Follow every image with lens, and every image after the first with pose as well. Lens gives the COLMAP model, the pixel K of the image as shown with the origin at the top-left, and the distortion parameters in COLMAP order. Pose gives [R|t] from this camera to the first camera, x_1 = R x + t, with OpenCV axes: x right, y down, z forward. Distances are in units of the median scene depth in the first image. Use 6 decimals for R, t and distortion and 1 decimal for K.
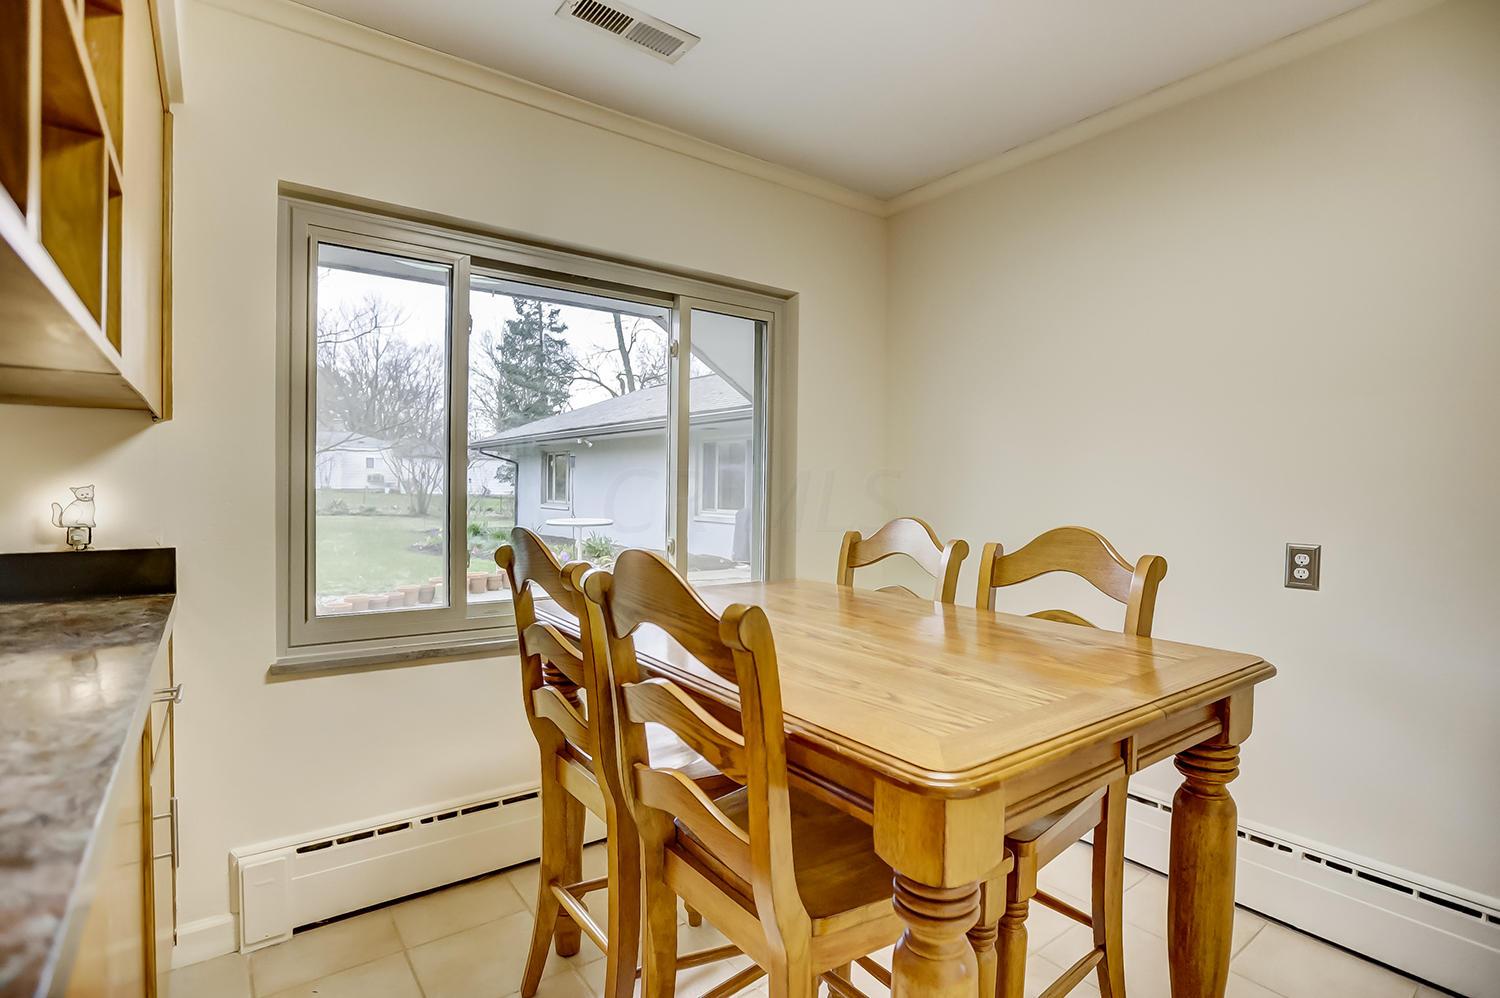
lens RADIAL K [[721.0, 0, 741.1], [0, 721.0, 502.5], [0, 0, 1]] dist [-0.015028, -0.000330]
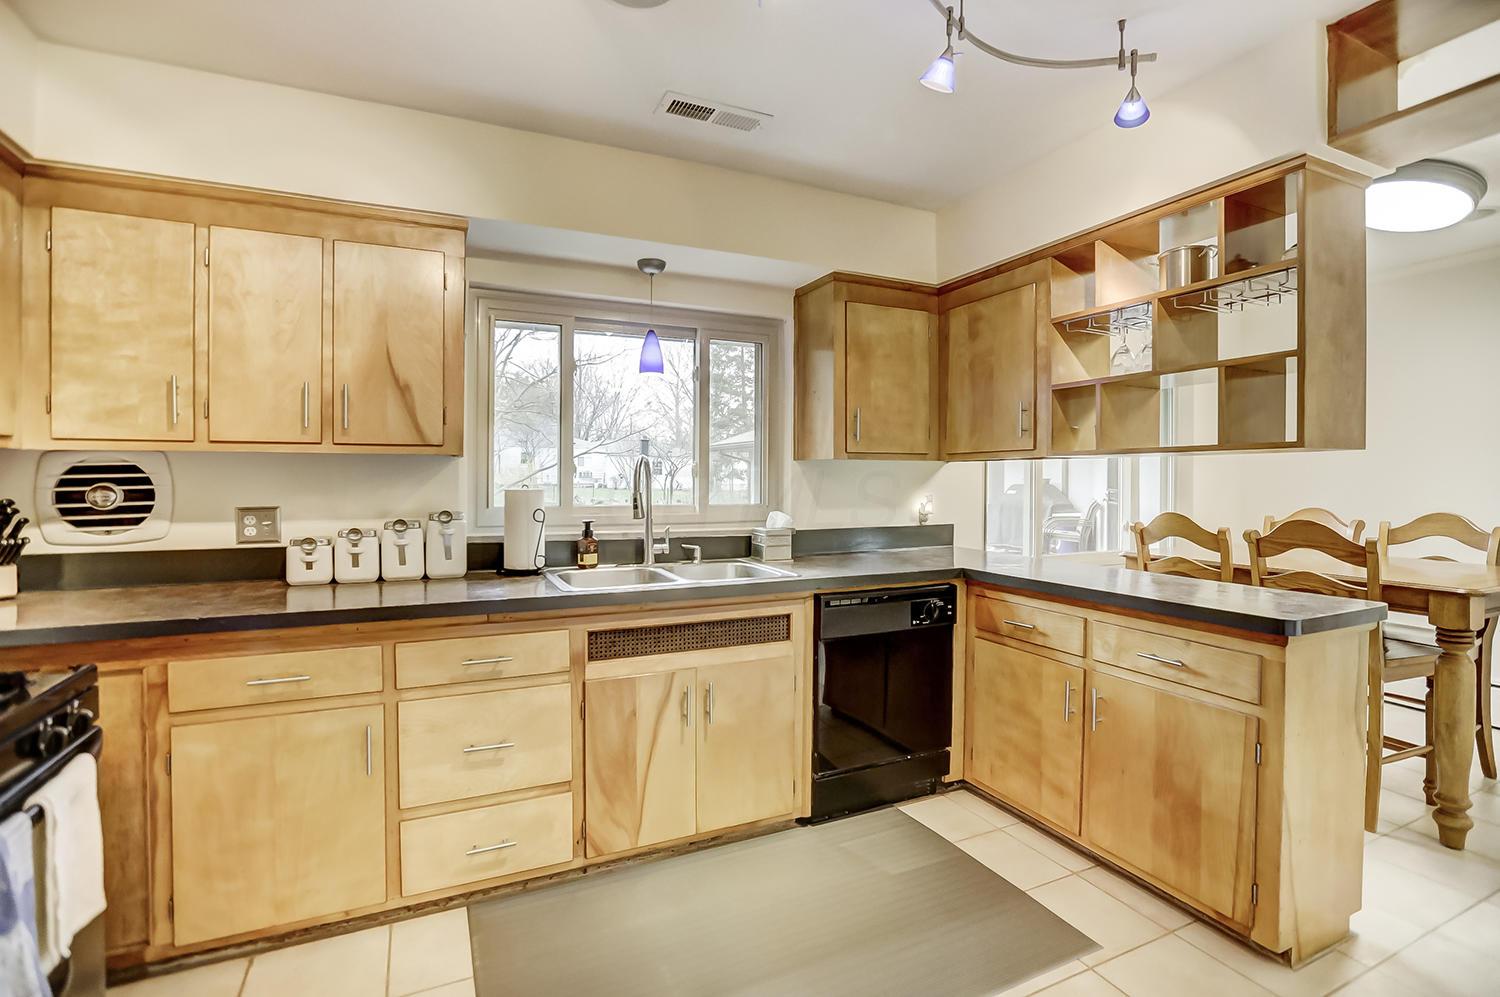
lens RADIAL K [[698.1, 0, 727.4], [0, 698.1, 477.5], [0, 0, 1]] dist [-0.040215, 0.013017]
pose [[0.976998, -0.009831, -0.213020, -1.051724], [0.005125, 0.999731, -0.022632, -0.033237], [0.213185, 0.021020, 0.976786, -1.213488]]
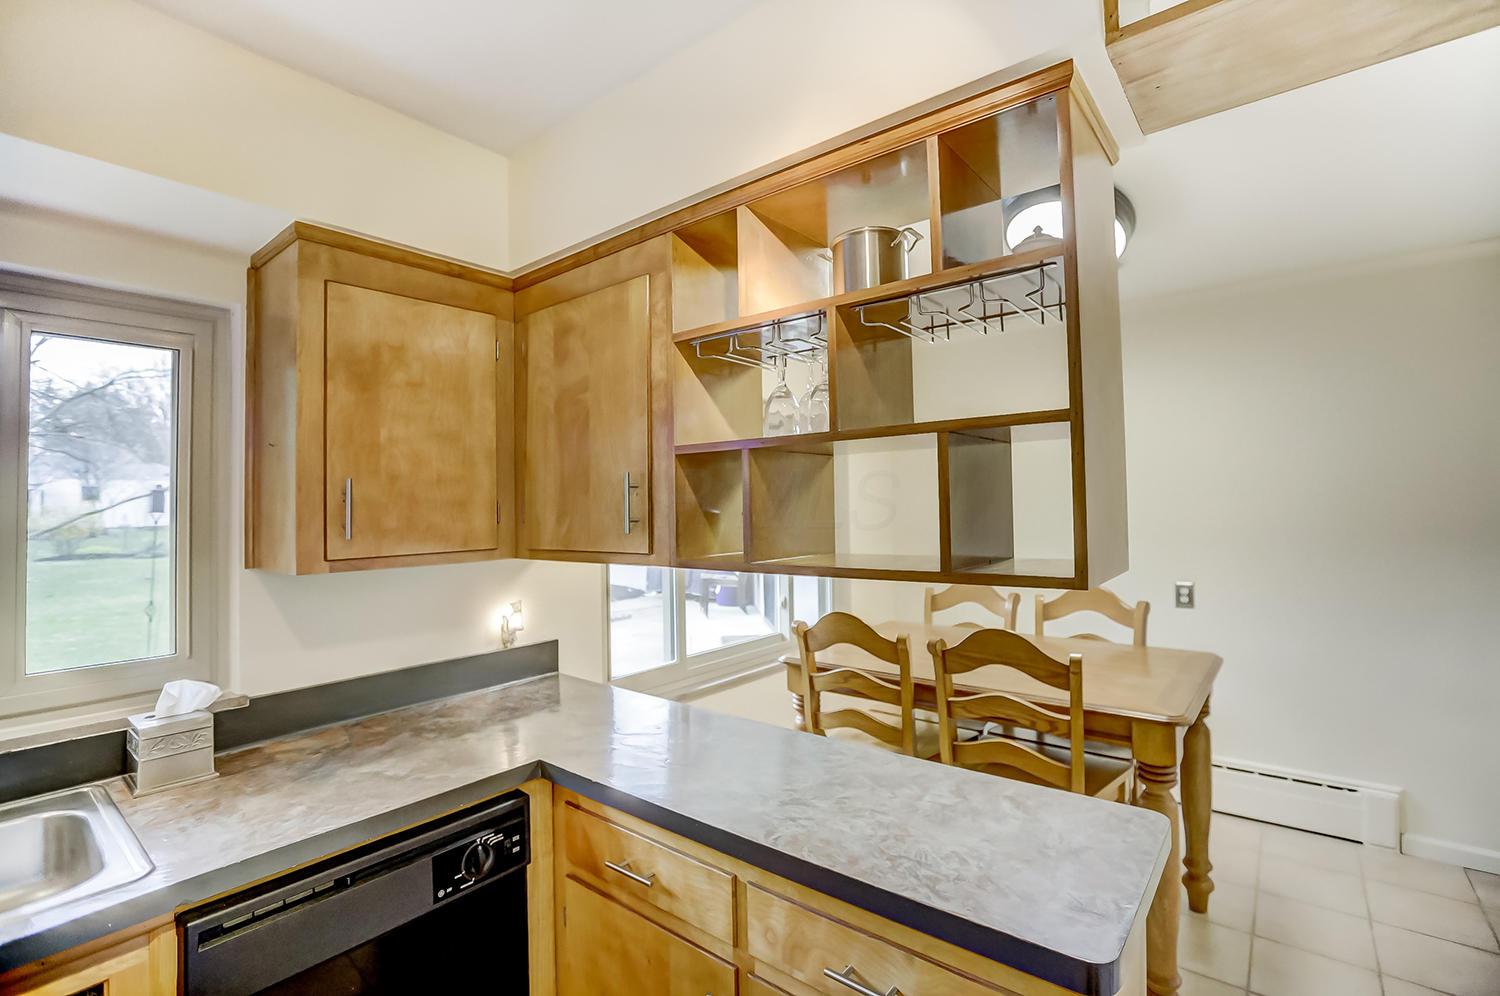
lens RADIAL K [[698.1, 0, 732.4], [0, 698.1, 471.0], [0, 0, 1]] dist [-0.040215, 0.013017]
pose [[0.968956, -0.021713, 0.246279, -0.824659], [0.038059, 0.997362, -0.061809, -0.179400], [-0.244288, 0.069264, 0.967226, -0.457628]]
